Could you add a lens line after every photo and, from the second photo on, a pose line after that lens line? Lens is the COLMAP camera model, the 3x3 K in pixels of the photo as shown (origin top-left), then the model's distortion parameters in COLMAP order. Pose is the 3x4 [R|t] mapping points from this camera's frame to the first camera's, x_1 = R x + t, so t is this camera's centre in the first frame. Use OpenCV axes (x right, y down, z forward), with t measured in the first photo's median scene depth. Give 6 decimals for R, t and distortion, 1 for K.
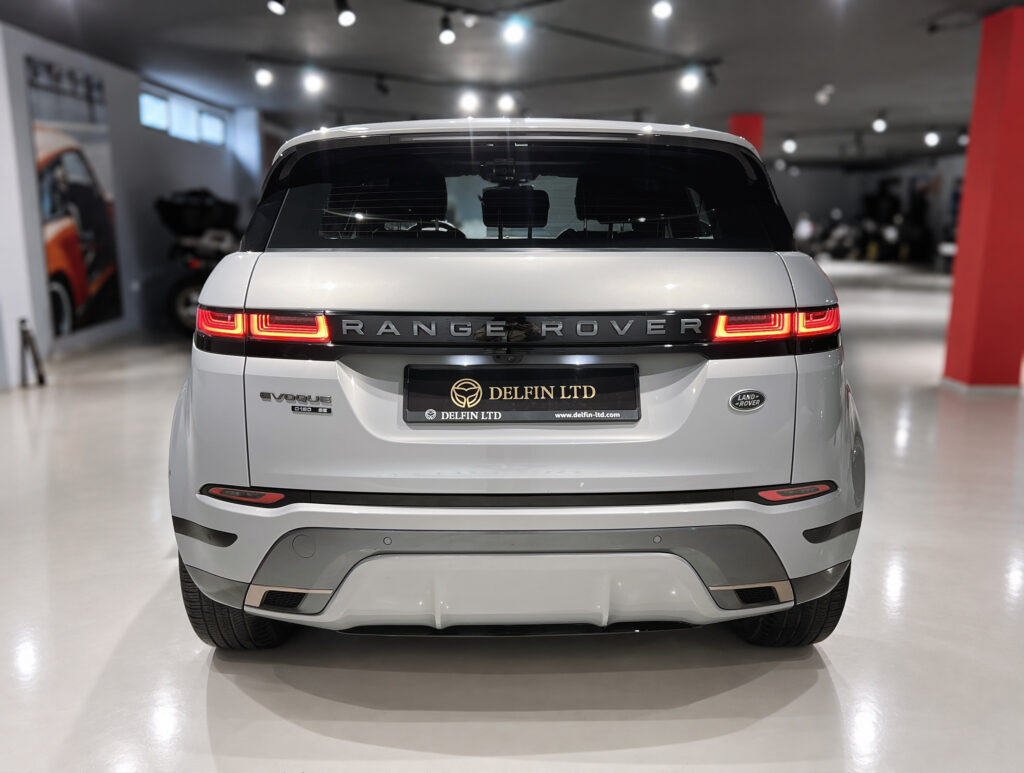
lens RADIAL K [[855.7, 0, 512.0], [0, 855.7, 386.5], [0, 0, 1]] dist [0.112687, -0.003736]
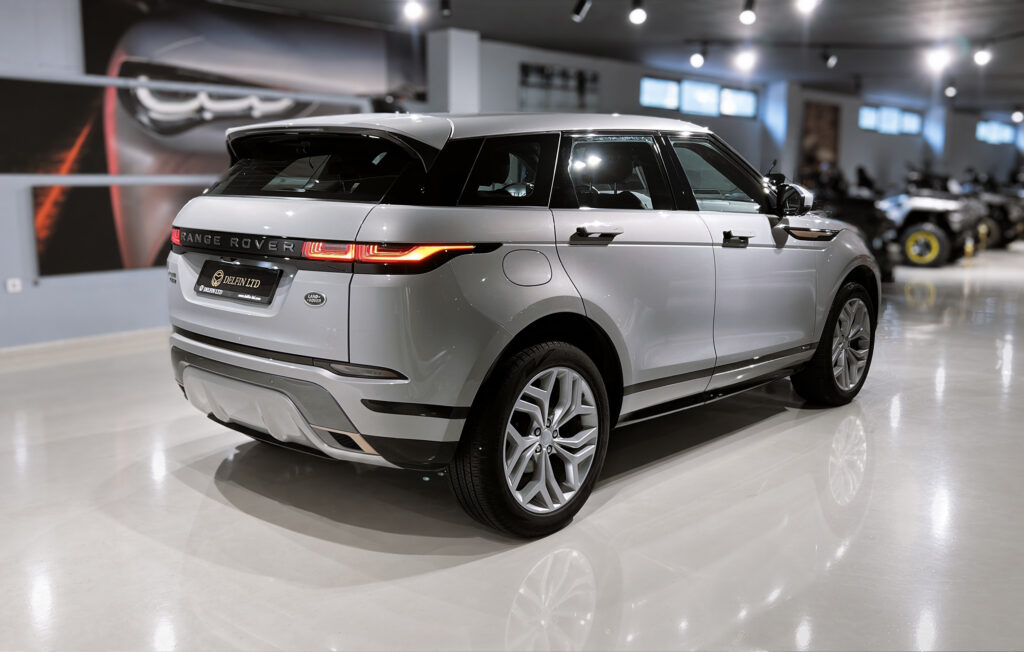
lens RADIAL K [[967.6, 0, 512.0], [0, 967.6, 326.0], [0, 0, 1]] dist [-0.003006, -0.002450]
pose [[0.715780, 0.116428, -0.688552, 1.679207], [-0.151201, 0.988453, 0.009959, -0.005916], [0.681761, 0.096981, 0.725119, 0.005727]]
